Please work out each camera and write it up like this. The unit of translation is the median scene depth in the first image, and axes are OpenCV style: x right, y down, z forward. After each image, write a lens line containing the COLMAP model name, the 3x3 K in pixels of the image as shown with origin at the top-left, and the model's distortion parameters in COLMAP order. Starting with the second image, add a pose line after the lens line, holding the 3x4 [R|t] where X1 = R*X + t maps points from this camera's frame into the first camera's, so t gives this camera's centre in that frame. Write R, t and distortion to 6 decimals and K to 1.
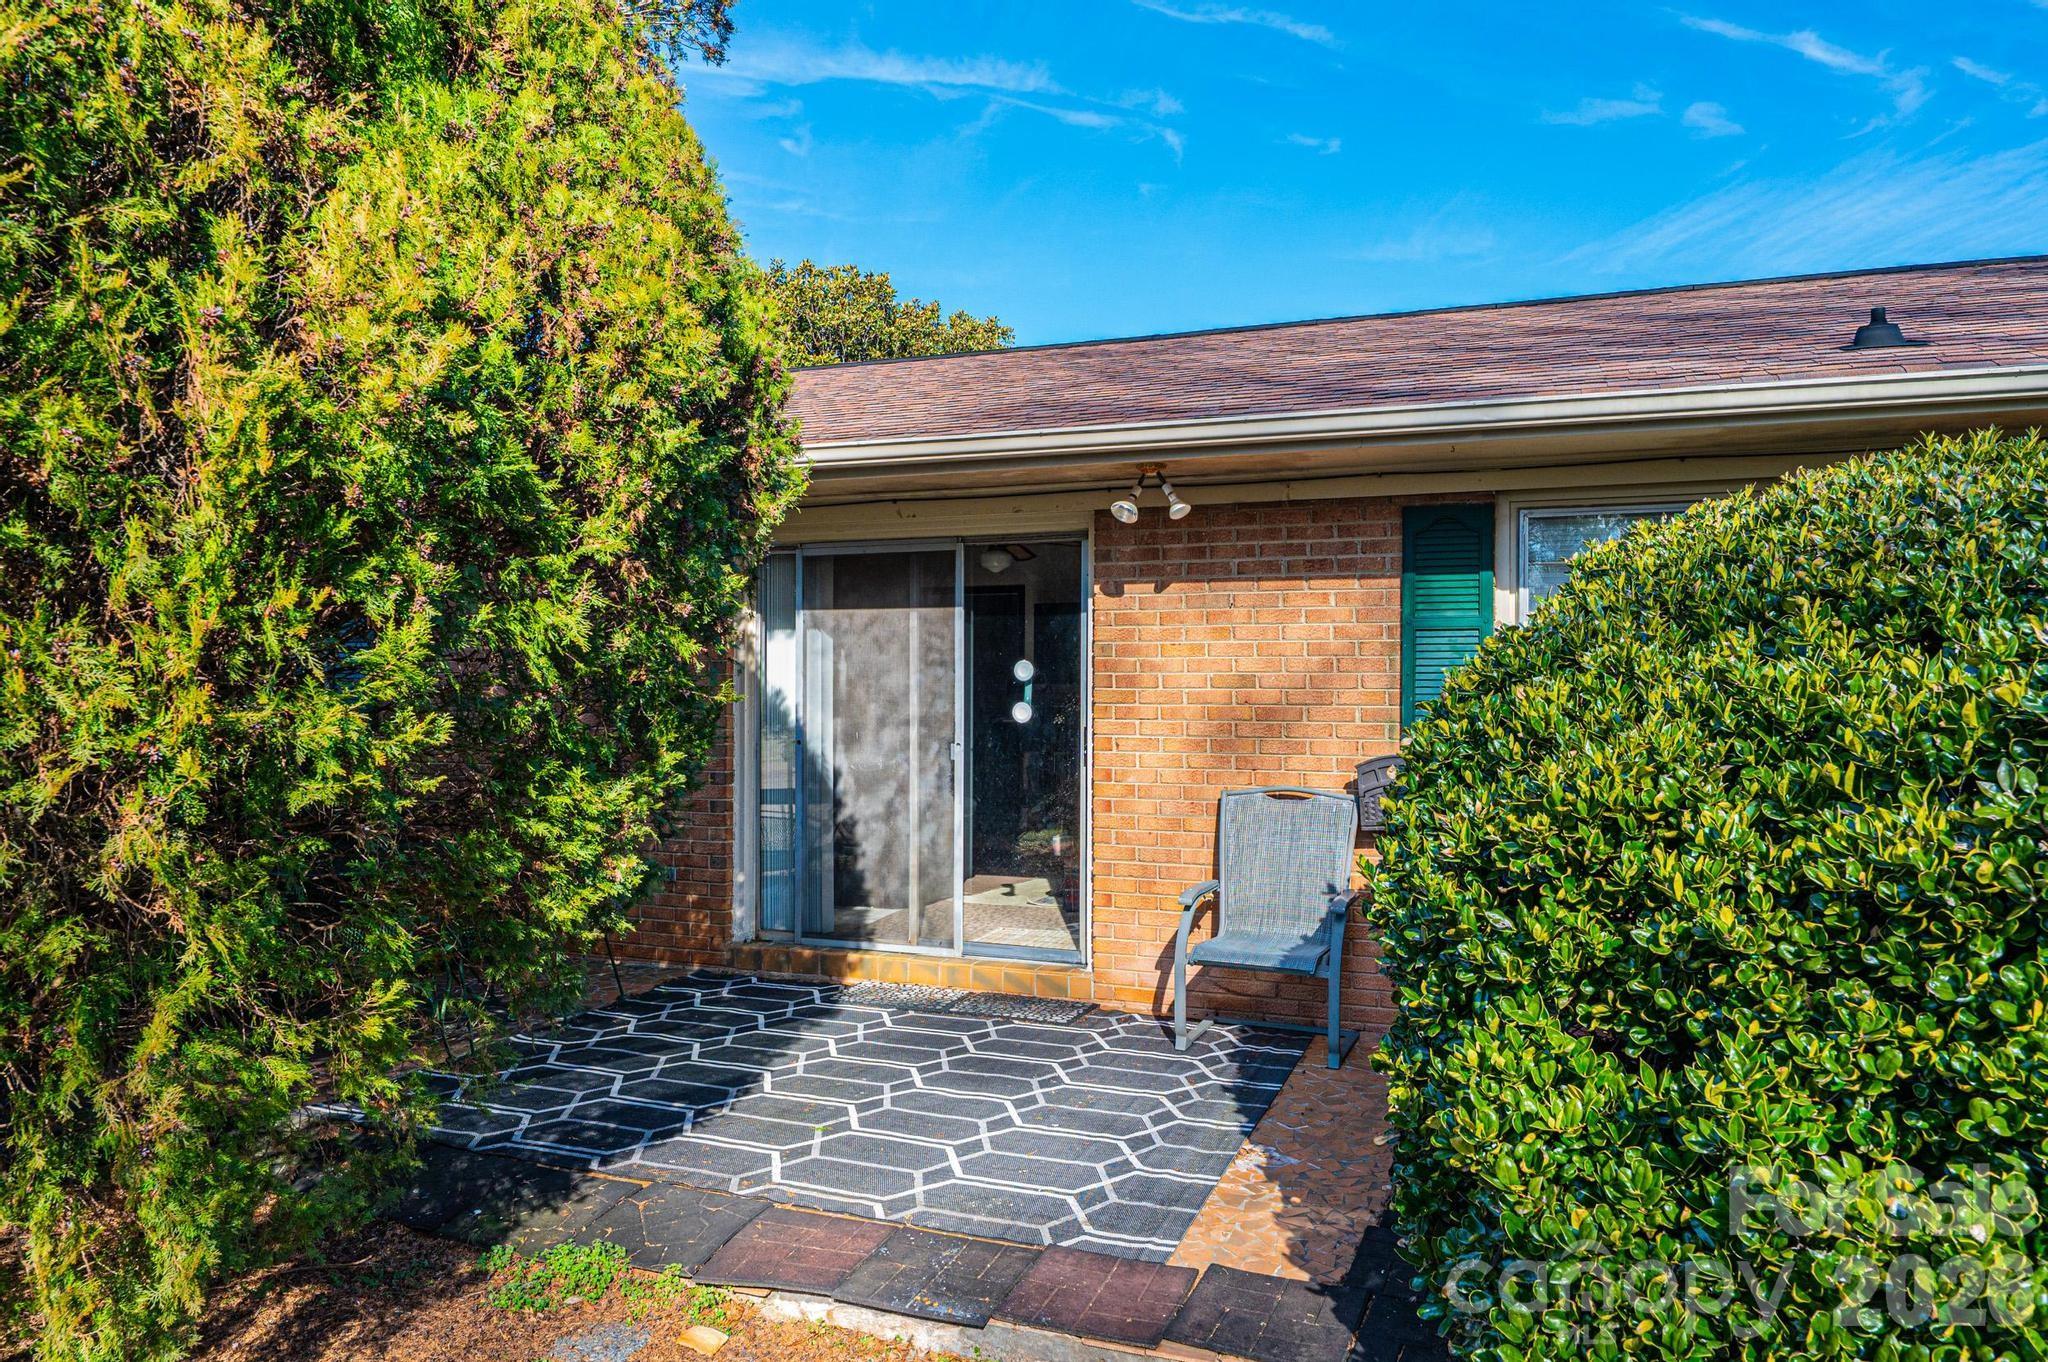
lens RADIAL K [[1380.4, 0, 1028.5], [0, 1380.4, 678.8], [0, 0, 1]] dist [-0.028578, -0.001888]
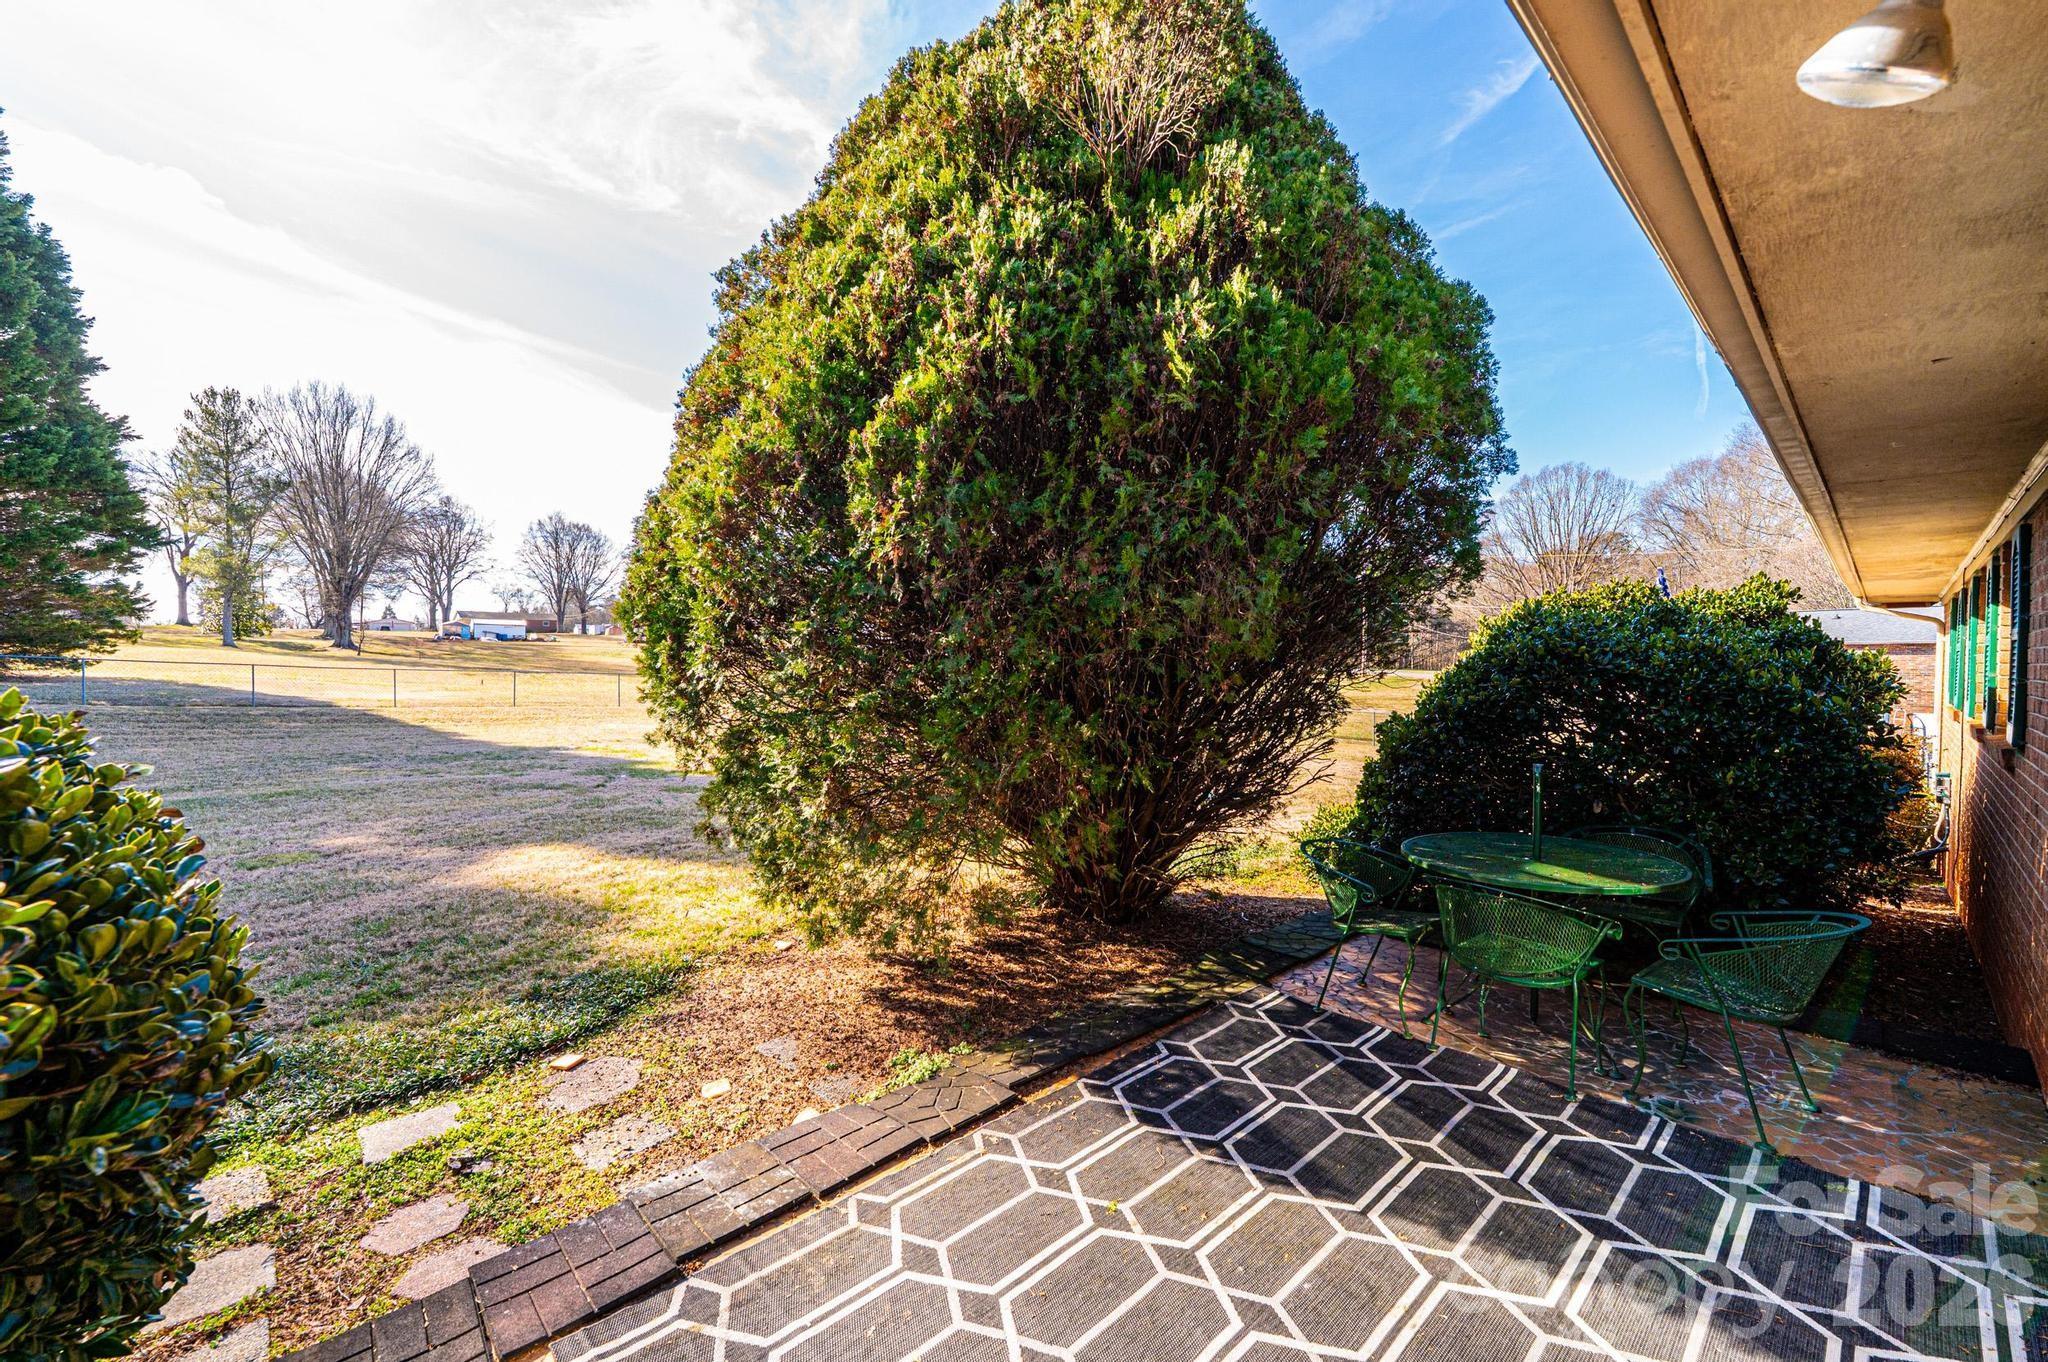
lens RADIAL K [[807.8, 0, 1031.6], [0, 807.8, 669.7], [0, 0, 1]] dist [-0.004322, -0.000024]
pose [[-0.438695, 0.006638, -0.898611, 0.317795], [0.000986, 0.999976, 0.006905, -0.023579], [0.898635, 0.002143, -0.438691, 1.101490]]
